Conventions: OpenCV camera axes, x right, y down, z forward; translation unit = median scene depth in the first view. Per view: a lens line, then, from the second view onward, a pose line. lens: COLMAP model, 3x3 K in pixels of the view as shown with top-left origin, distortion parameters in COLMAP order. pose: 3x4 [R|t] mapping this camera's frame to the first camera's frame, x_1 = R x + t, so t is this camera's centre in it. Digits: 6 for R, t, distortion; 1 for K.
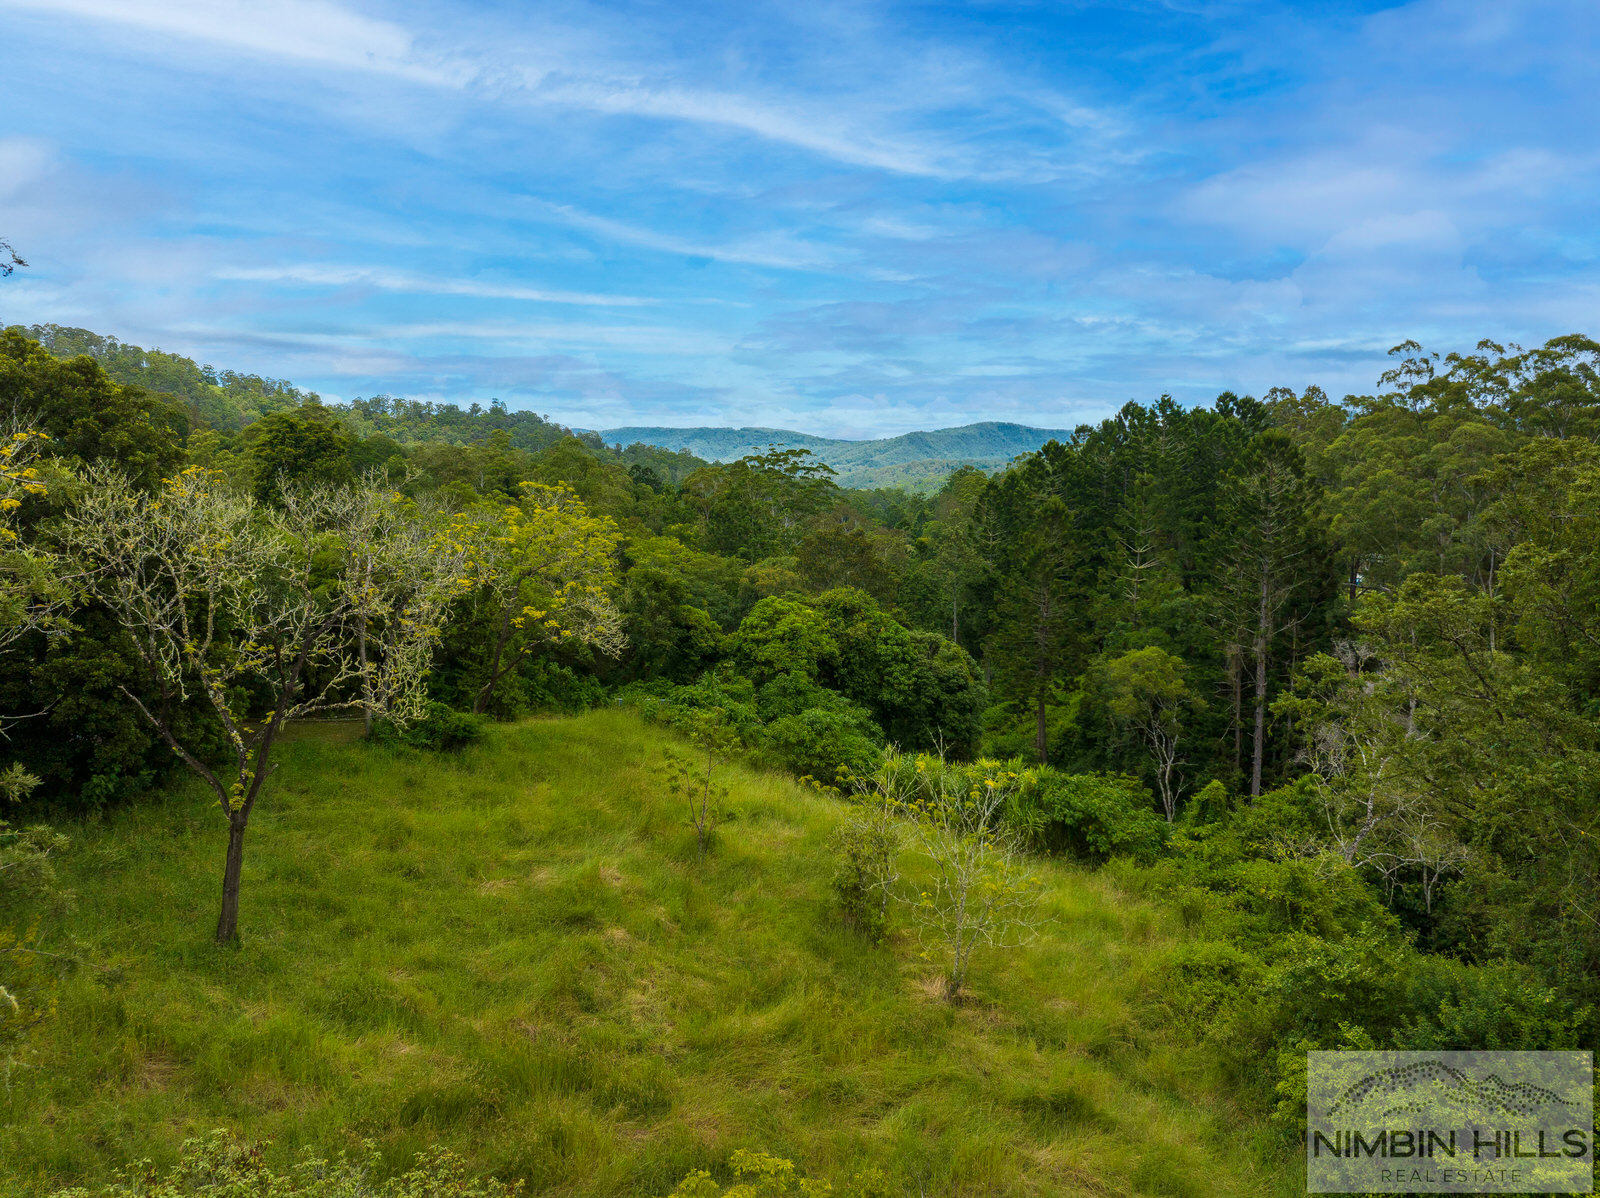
lens RADIAL K [[1123.2, 0, 800.0], [0, 1123.2, 599.0], [0, 0, 1]] dist [-0.047090, 0.024733]
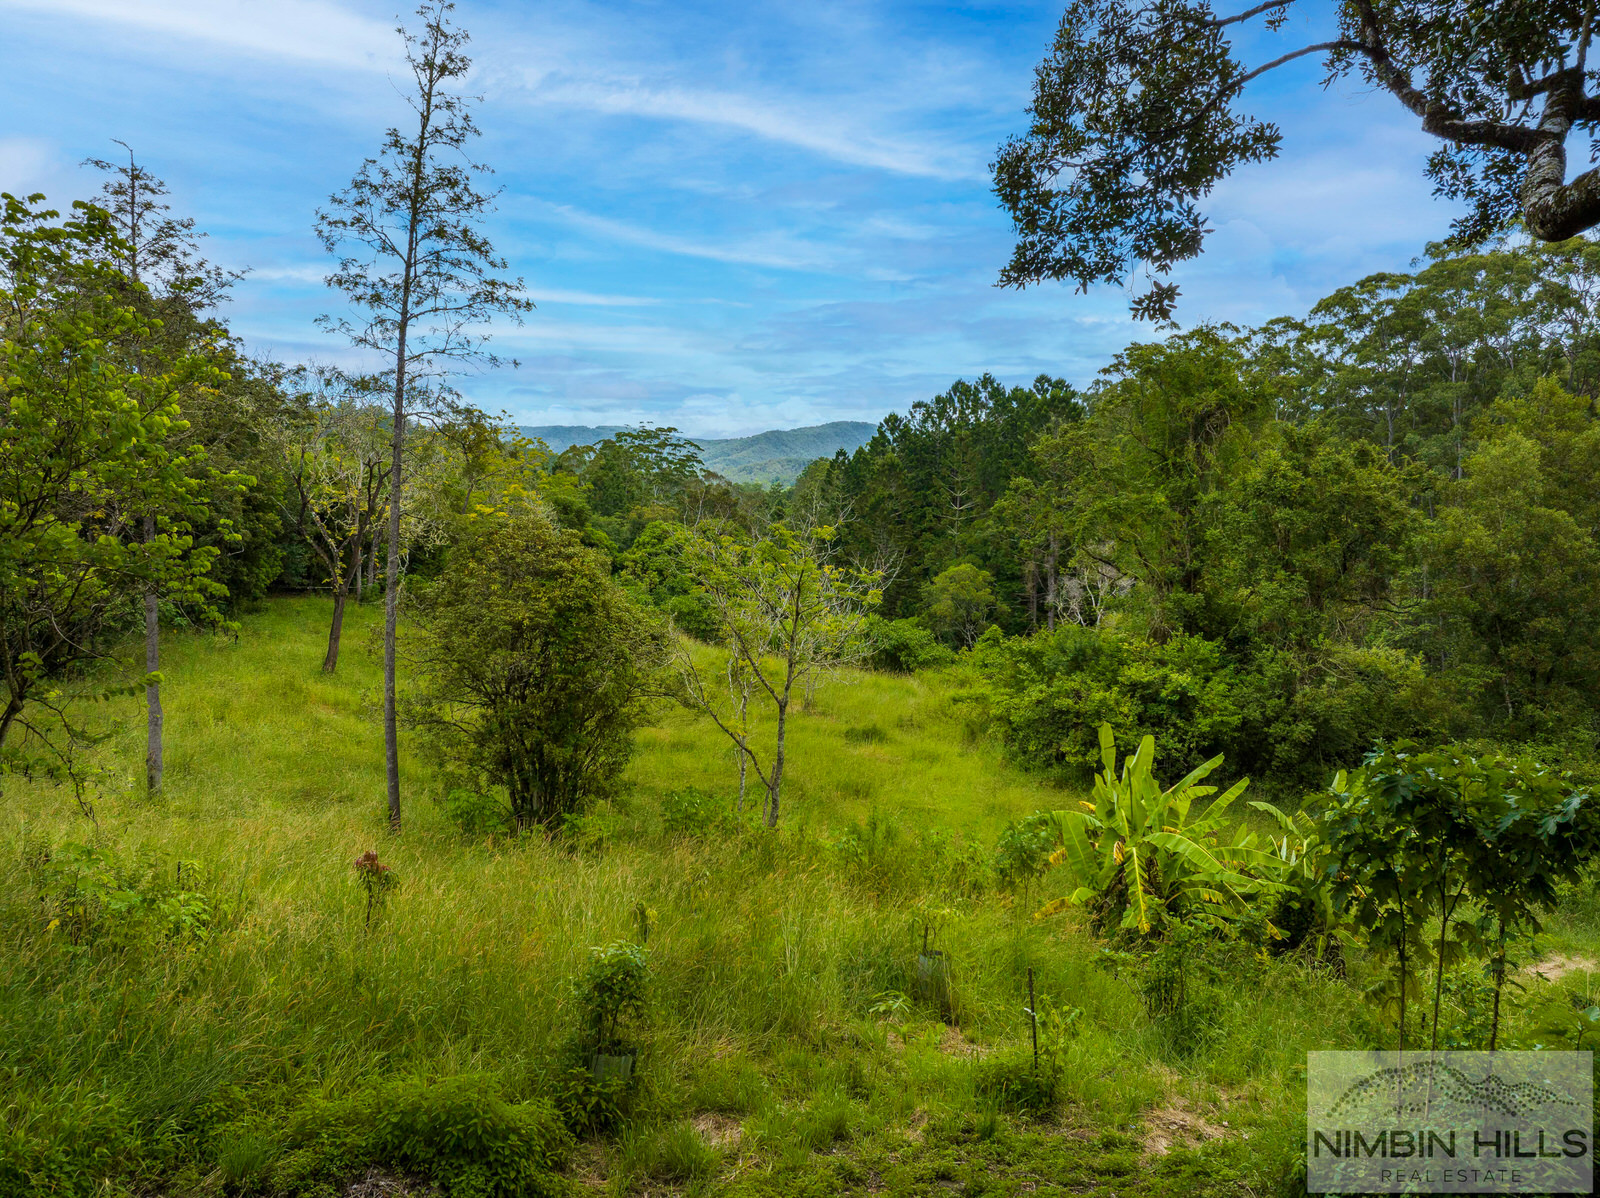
lens RADIAL K [[1123.0, 0, 800.0], [0, 1123.0, 599.0], [0, 0, 1]] dist [-0.008017, 0.000009]
pose [[0.992014, -0.013410, 0.125411, -0.023341], [0.013468, 0.999909, 0.000388, 0.071243], [-0.125405, 0.001304, 0.992105, -0.197744]]
